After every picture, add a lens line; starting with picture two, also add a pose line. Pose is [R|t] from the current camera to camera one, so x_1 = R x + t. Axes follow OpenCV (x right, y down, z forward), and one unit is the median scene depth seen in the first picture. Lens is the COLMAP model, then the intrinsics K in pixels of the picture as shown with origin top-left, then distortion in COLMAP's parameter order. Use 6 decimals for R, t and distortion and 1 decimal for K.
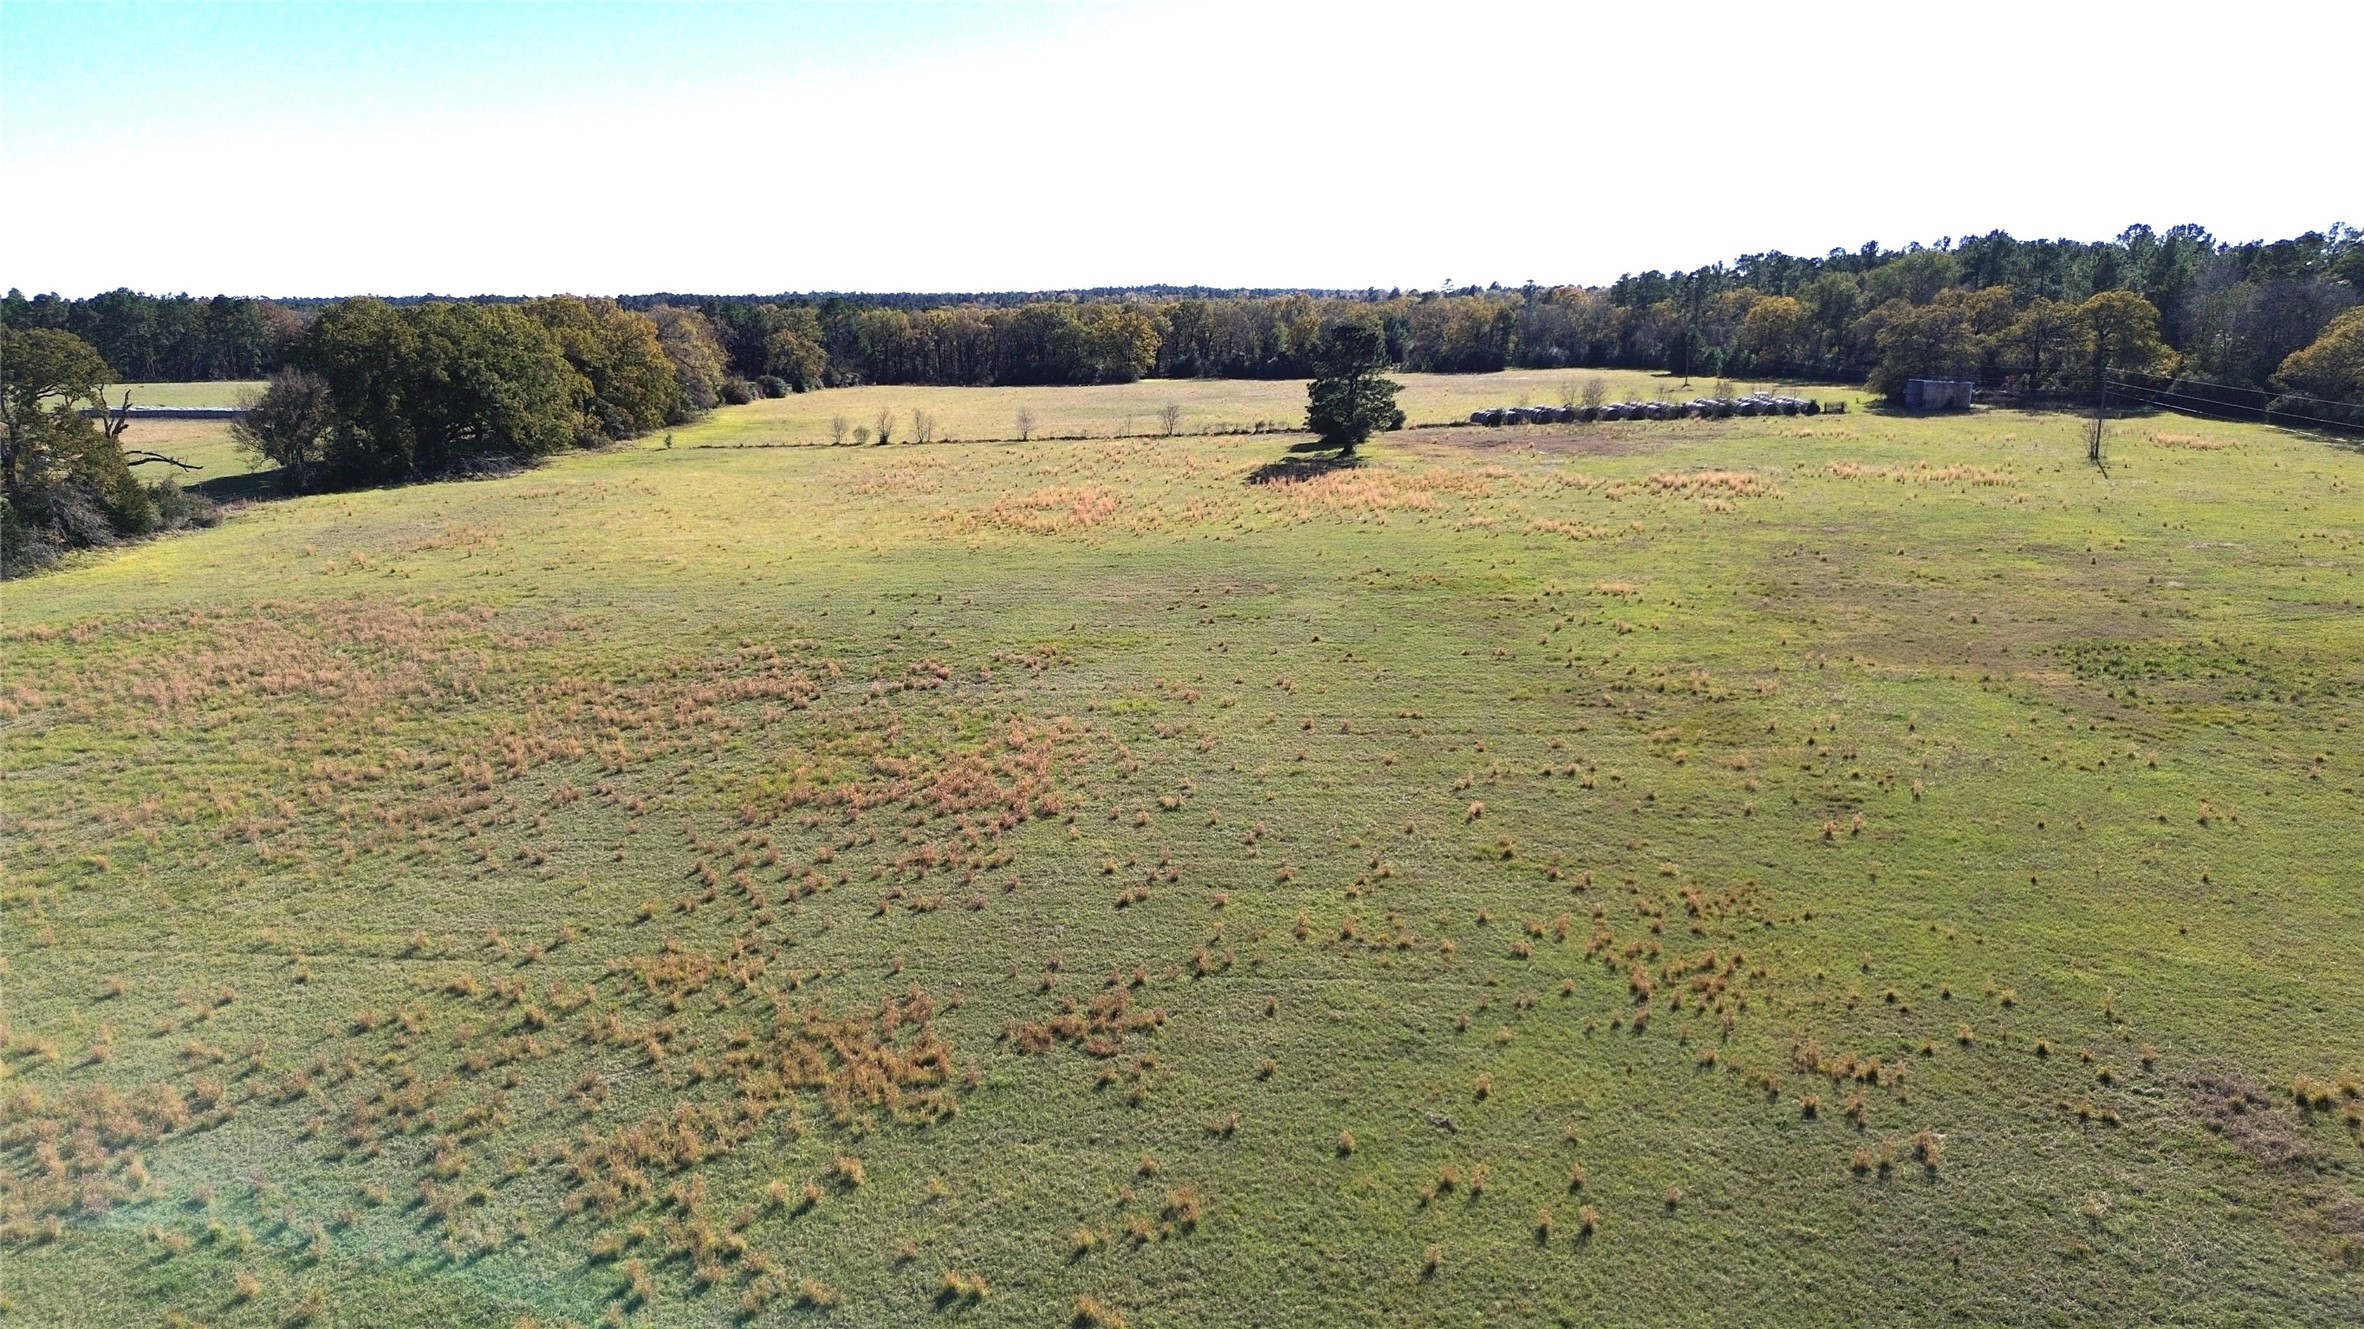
lens RADIAL K [[1638.6, 0, 1182.0], [0, 1638.6, 664.5], [0, 0, 1]] dist [0.121460, -0.182812]
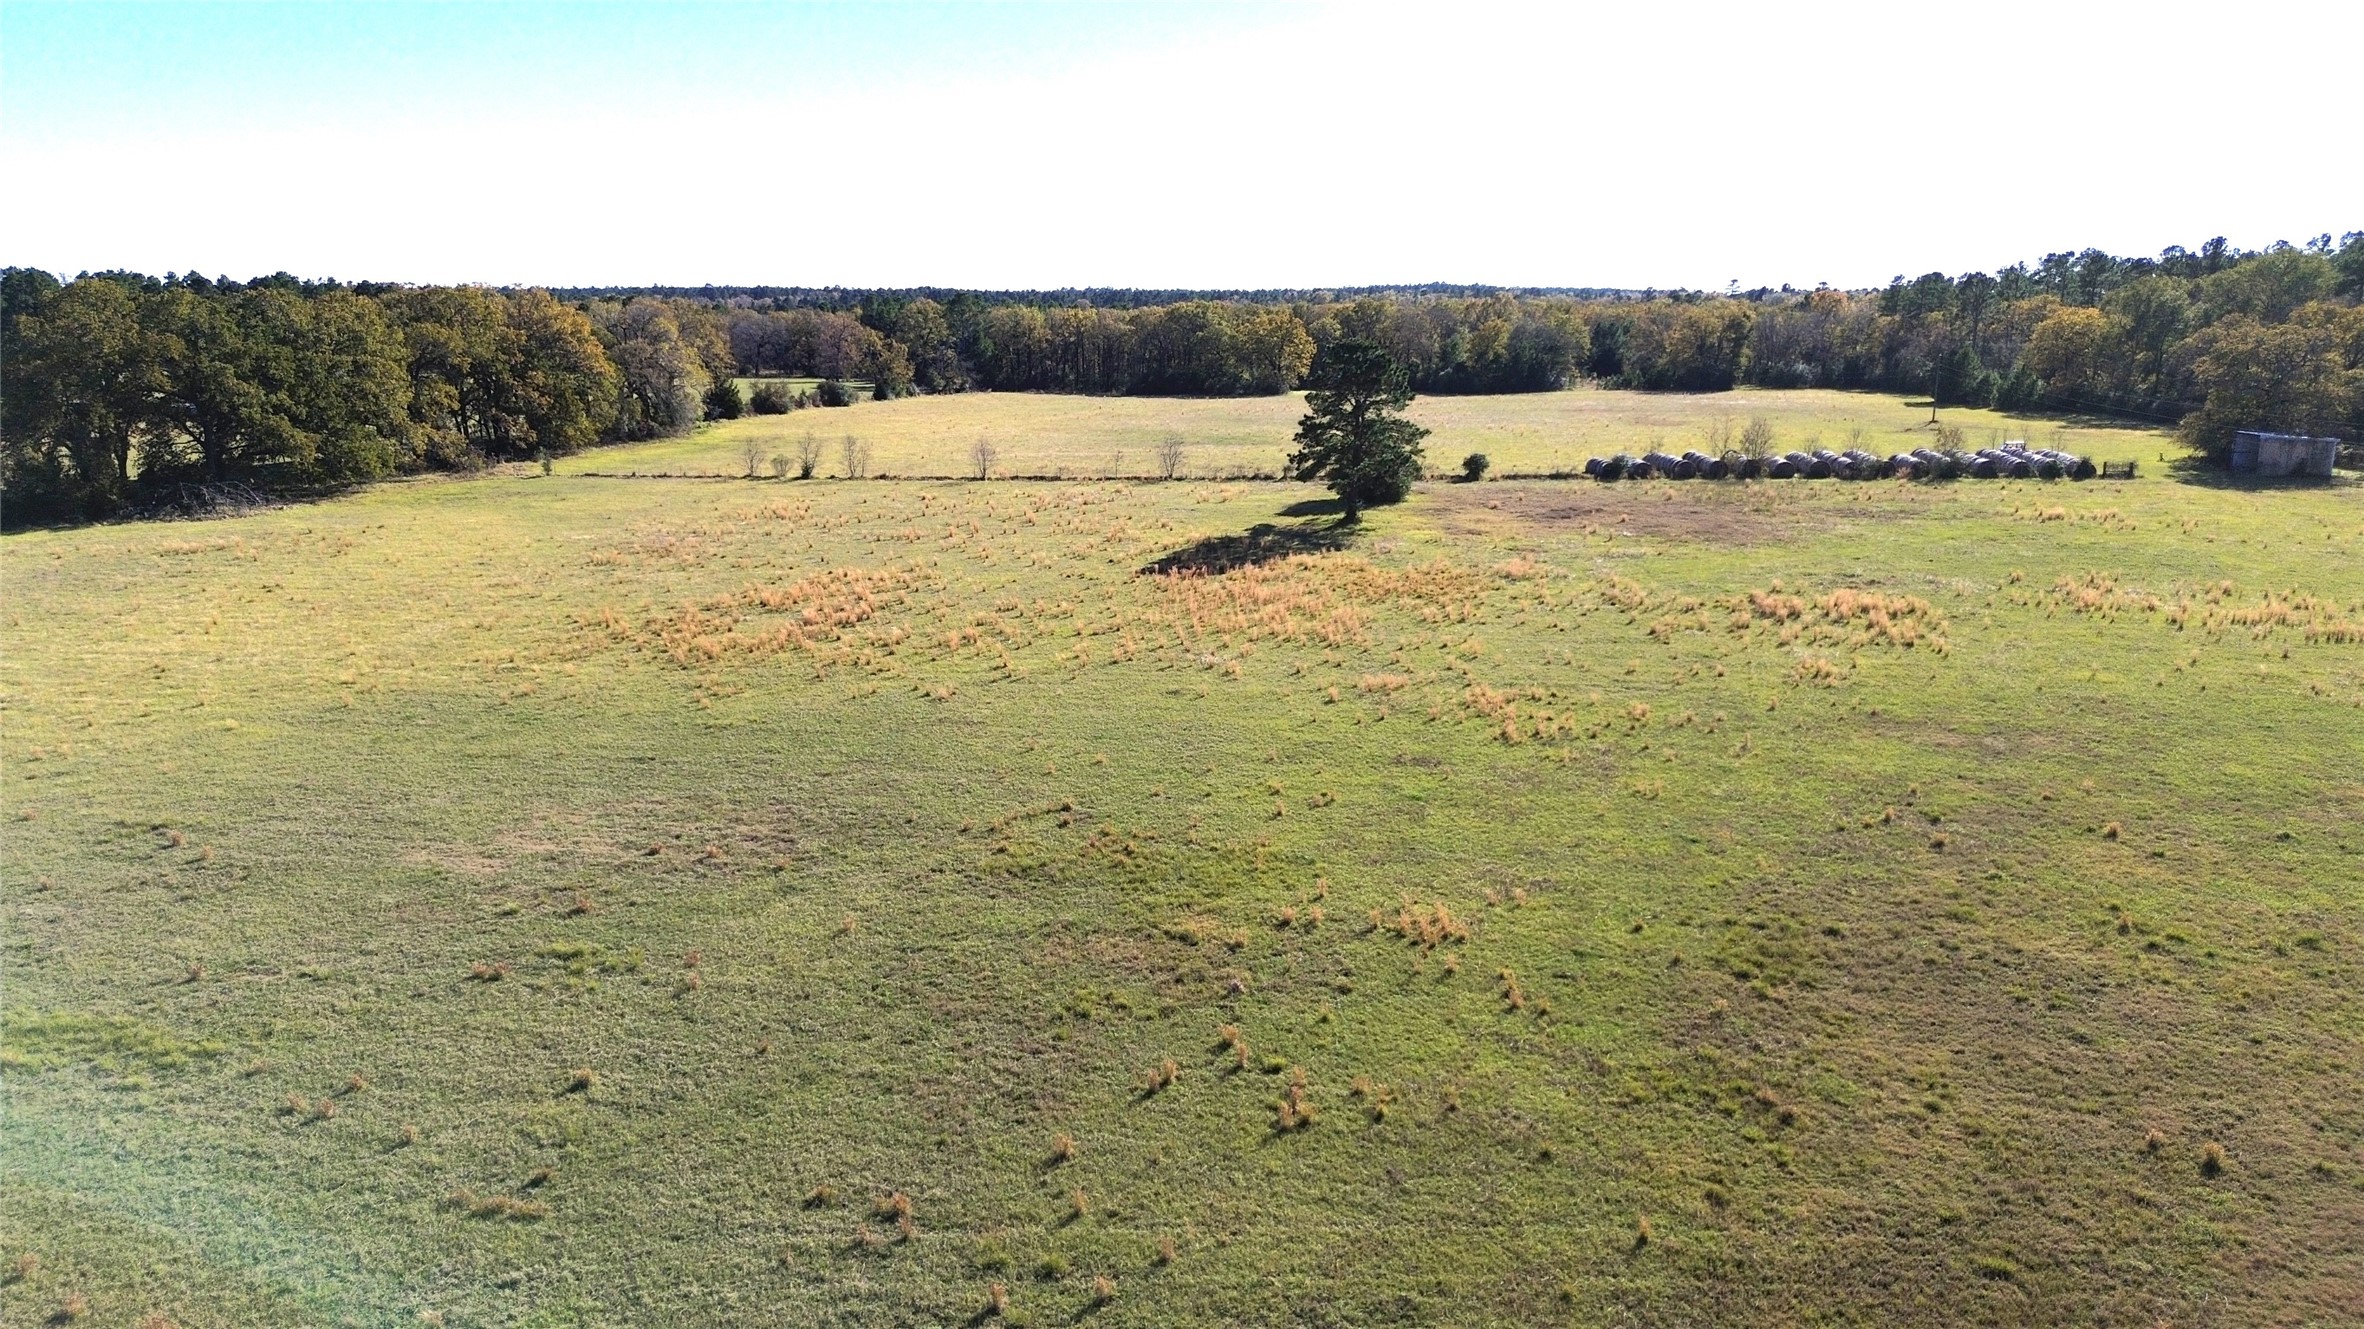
lens RADIAL K [[1647.8, 0, 1182.0], [0, 1647.8, 664.5], [0, 0, 1]] dist [0.088966, -0.097119]
pose [[0.984882, 0.051081, -0.165521, 0.085928], [-0.051019, 0.998687, 0.004629, -0.038136], [0.165540, 0.003886, 0.986195, 0.165279]]
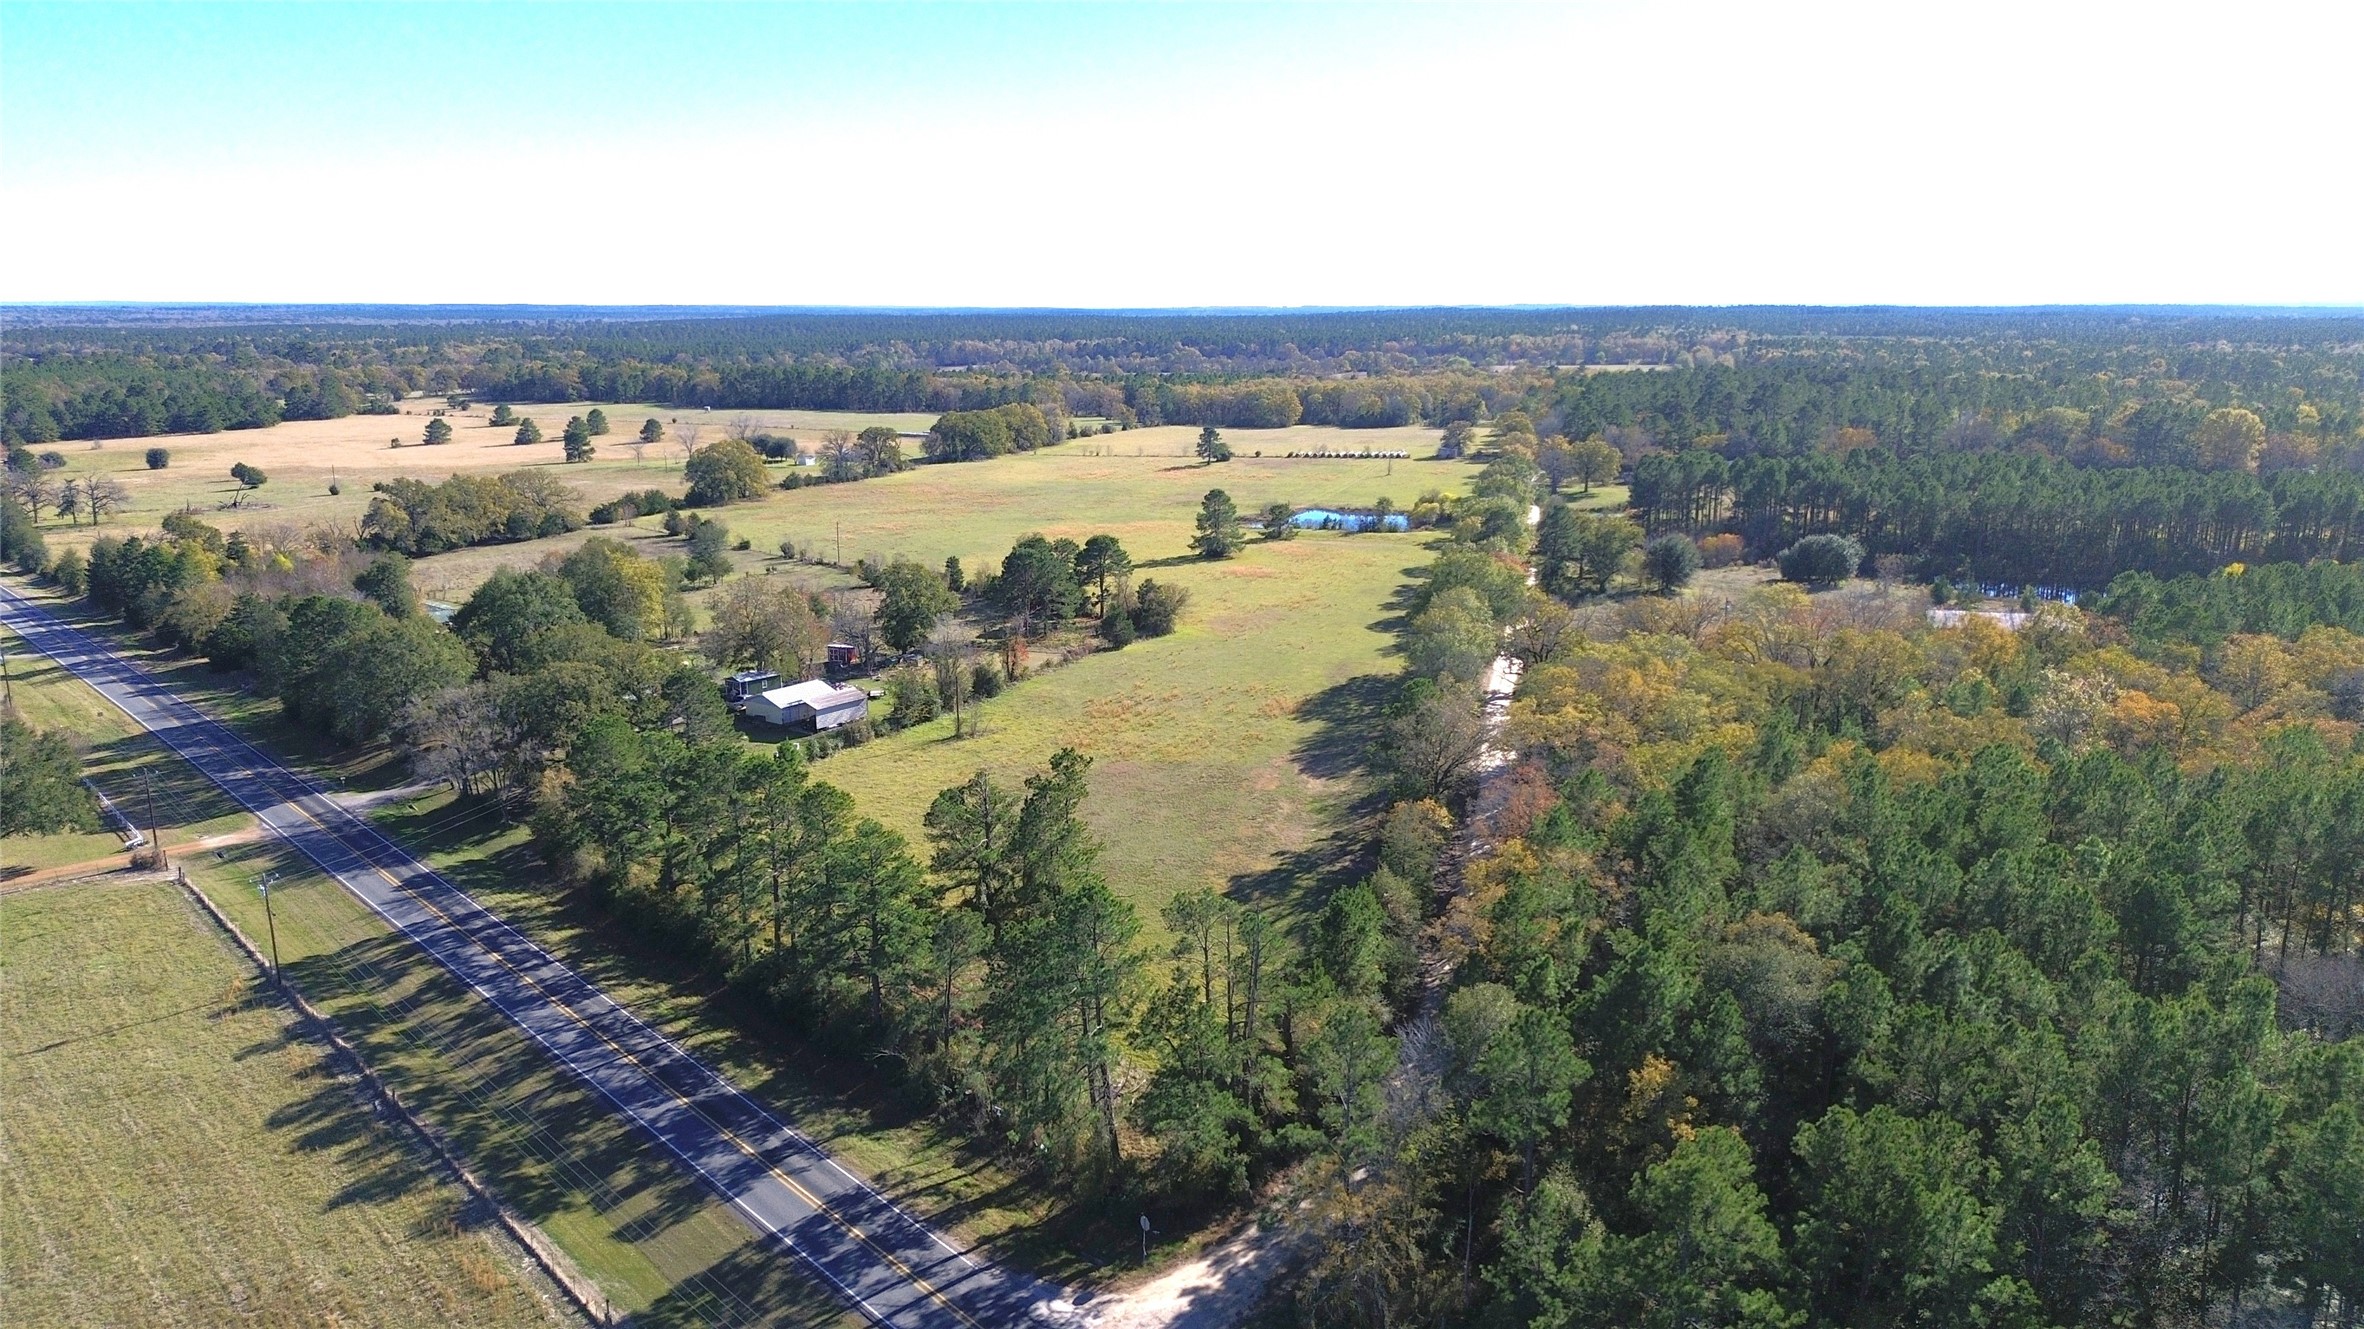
lens RADIAL K [[1638.6, 0, 1182.0], [0, 1638.6, 664.5], [0, 0, 1]] dist [0.121460, -0.182812]
pose [[0.942369, 0.080406, -0.324771, 0.669630], [-0.080233, 0.996679, 0.013948, 0.135732], [0.324814, 0.012914, 0.945690, -1.249667]]
